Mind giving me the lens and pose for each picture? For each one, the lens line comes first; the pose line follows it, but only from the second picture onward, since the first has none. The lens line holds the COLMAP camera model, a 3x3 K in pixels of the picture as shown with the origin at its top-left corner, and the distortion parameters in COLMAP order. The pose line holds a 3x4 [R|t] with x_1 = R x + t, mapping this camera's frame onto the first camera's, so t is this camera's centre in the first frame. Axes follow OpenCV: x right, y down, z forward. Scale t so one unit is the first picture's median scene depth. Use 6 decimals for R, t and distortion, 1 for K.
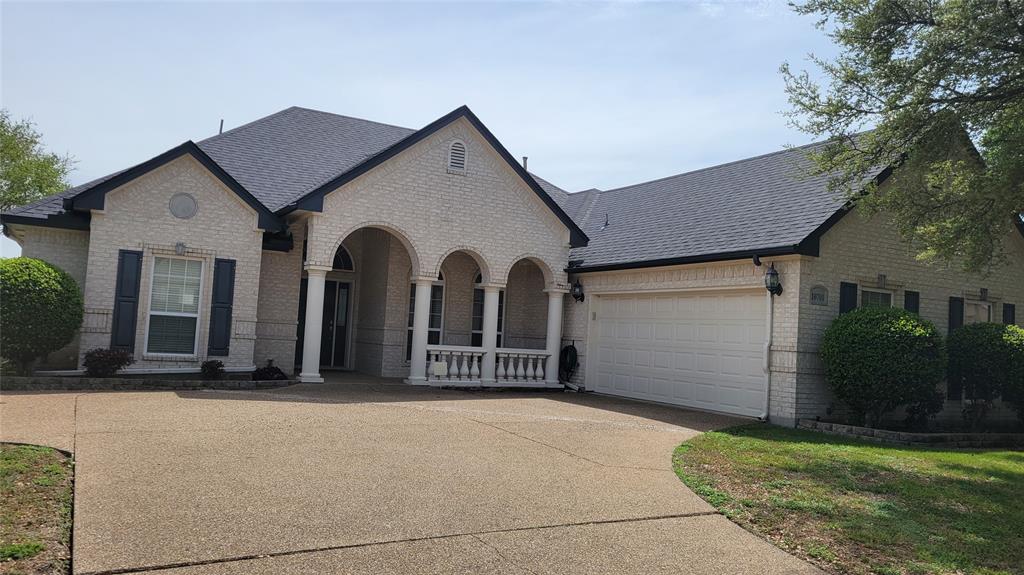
lens RADIAL K [[768.0, 0, 512.0], [0, 768.0, 287.5], [0, 0, 1]] dist [0.024025, -0.012486]
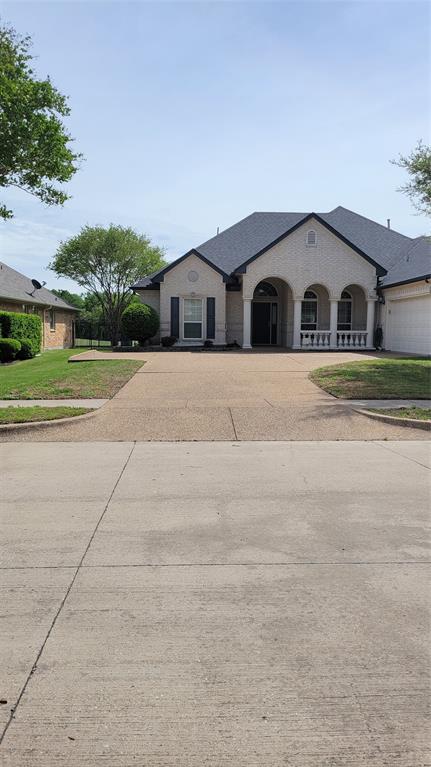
lens RADIAL K [[575.3, 0, 217.9], [0, 575.3, 378.5], [0, 0, 1]] dist [0.024025, -0.012486]
pose [[0.888221, -0.008040, -0.459347, 0.414399], [0.069236, 0.990770, 0.116538, 0.004884], [0.454170, -0.135315, 0.880579, -0.522082]]
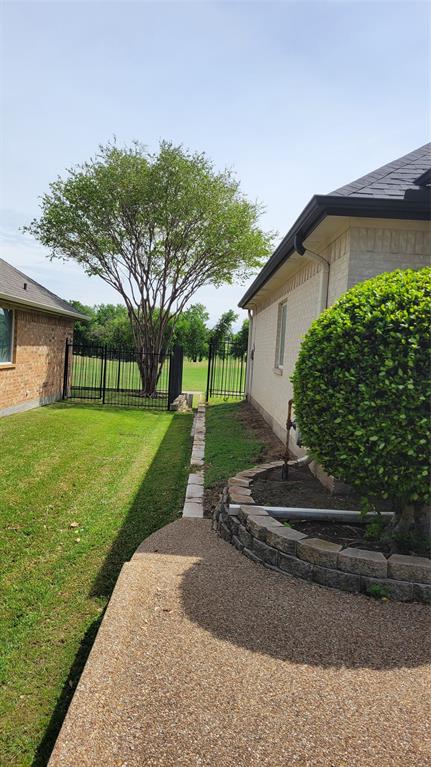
lens RADIAL K [[575.3, 0, 217.9], [0, 575.3, 378.5], [0, 0, 1]] dist [0.024025, -0.012486]
pose [[0.881536, 0.023272, -0.471543, -0.472699], [0.016015, 0.996736, 0.079131, -0.002820], [0.471845, -0.077308, 0.878286, 0.533102]]
